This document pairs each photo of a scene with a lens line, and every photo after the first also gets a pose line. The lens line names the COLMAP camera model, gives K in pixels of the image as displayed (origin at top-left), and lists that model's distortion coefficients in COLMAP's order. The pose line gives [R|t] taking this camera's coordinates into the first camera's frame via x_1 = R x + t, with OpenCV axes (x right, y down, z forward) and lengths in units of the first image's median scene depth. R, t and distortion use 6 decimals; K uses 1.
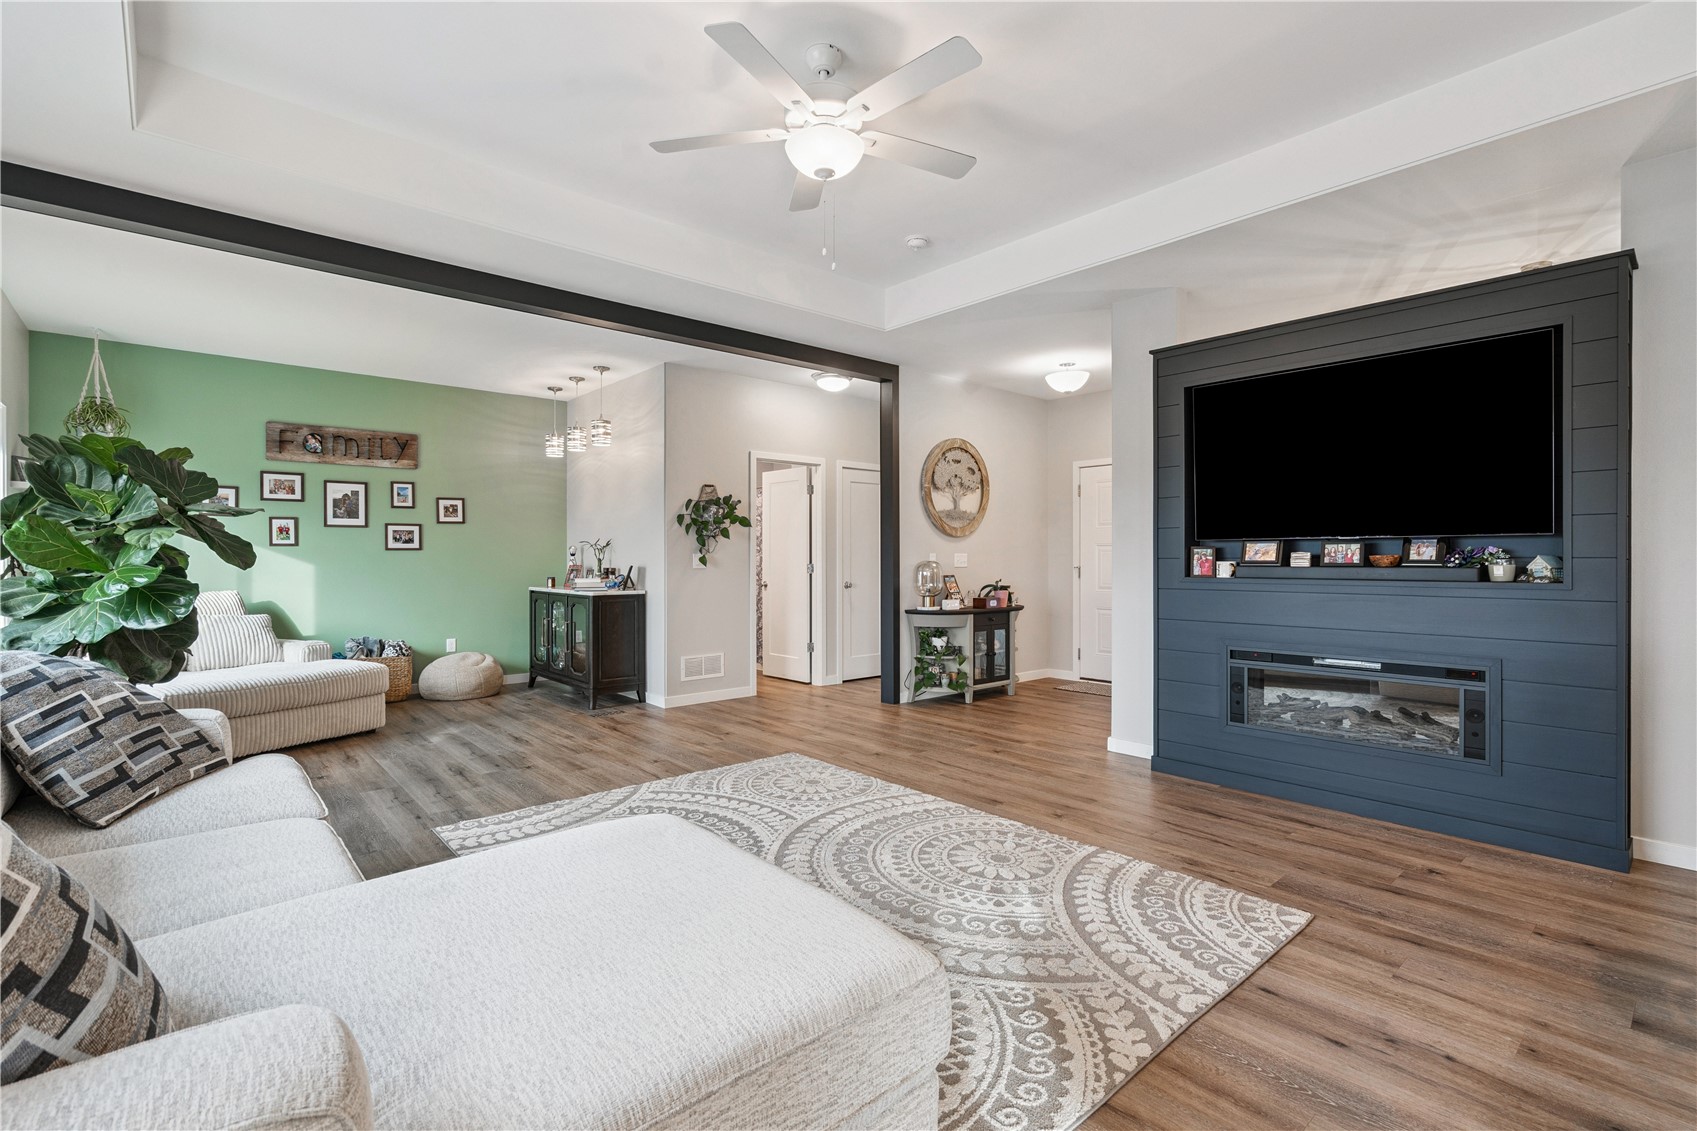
lens RADIAL K [[770.3, 0, 849.0], [0, 770.3, 559.4], [0, 0, 1]] dist [0.000128, -0.000238]
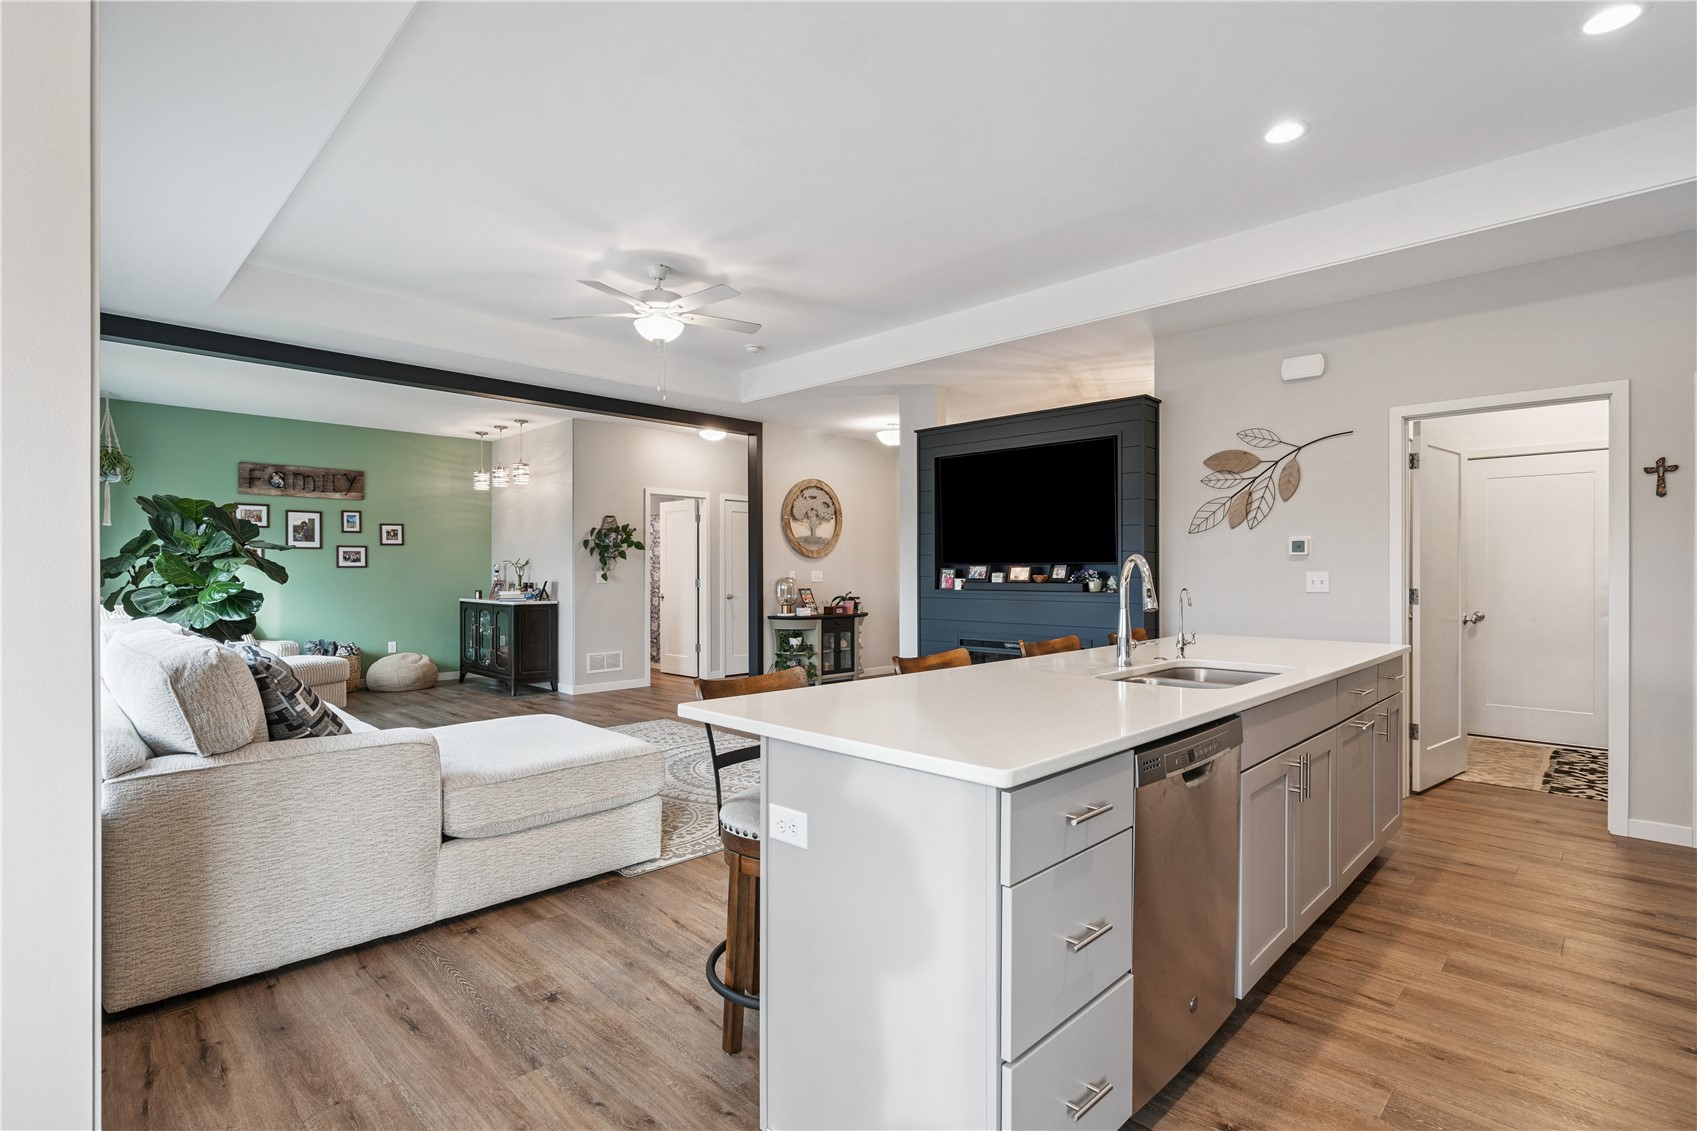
lens RADIAL K [[816.9, 0, 847.9], [0, 816.9, 574.1], [0, 0, 1]] dist [0.005452, 0.000448]
pose [[0.997942, 0.000989, 0.064109, 0.117892], [-0.001107, 0.999998, 0.001815, -0.005655], [-0.064107, -0.001883, 0.997941, -0.343737]]
